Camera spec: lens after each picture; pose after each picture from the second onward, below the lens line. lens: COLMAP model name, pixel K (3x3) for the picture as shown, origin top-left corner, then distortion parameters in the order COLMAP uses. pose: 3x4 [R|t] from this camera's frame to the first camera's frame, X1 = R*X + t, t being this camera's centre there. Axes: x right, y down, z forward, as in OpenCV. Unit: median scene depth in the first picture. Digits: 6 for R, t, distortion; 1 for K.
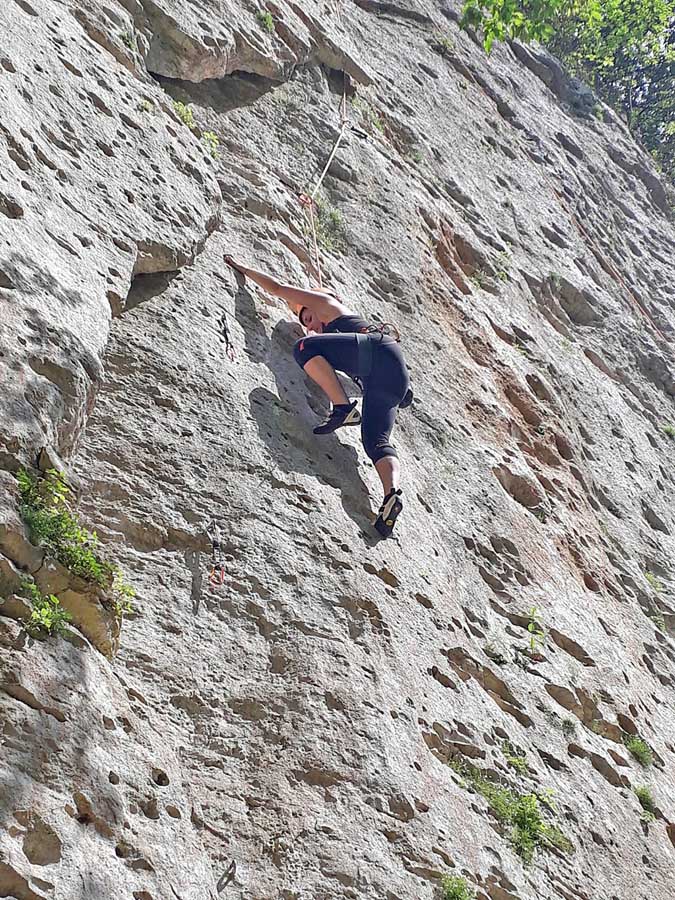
lens RADIAL K [[1458.6, 0, 339.3], [0, 1458.6, 466.5], [0, 0, 1]] dist [0.344913, -1.285471]
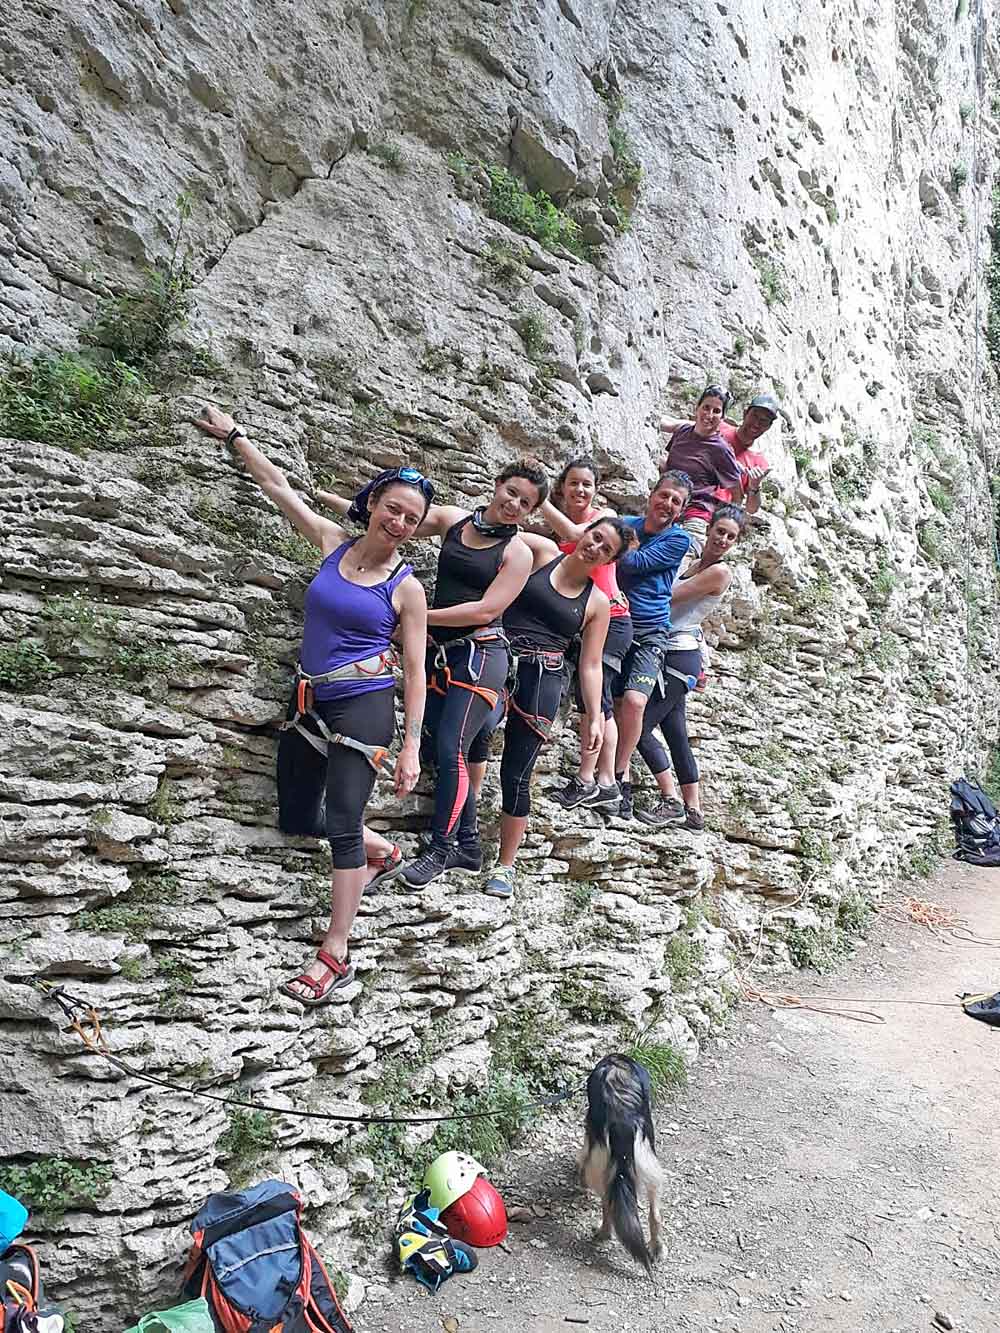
lens RADIAL K [[1046.5, 0, 472.2], [0, 1046.5, 665.3], [0, 0, 1]] dist [0.046782, -0.076801]
pose [[0.981083, 0.145306, 0.127914, -0.276034], [-0.192263, 0.654231, 0.731448, -0.268821], [0.022599, -0.742204, 0.669792, -0.166041]]
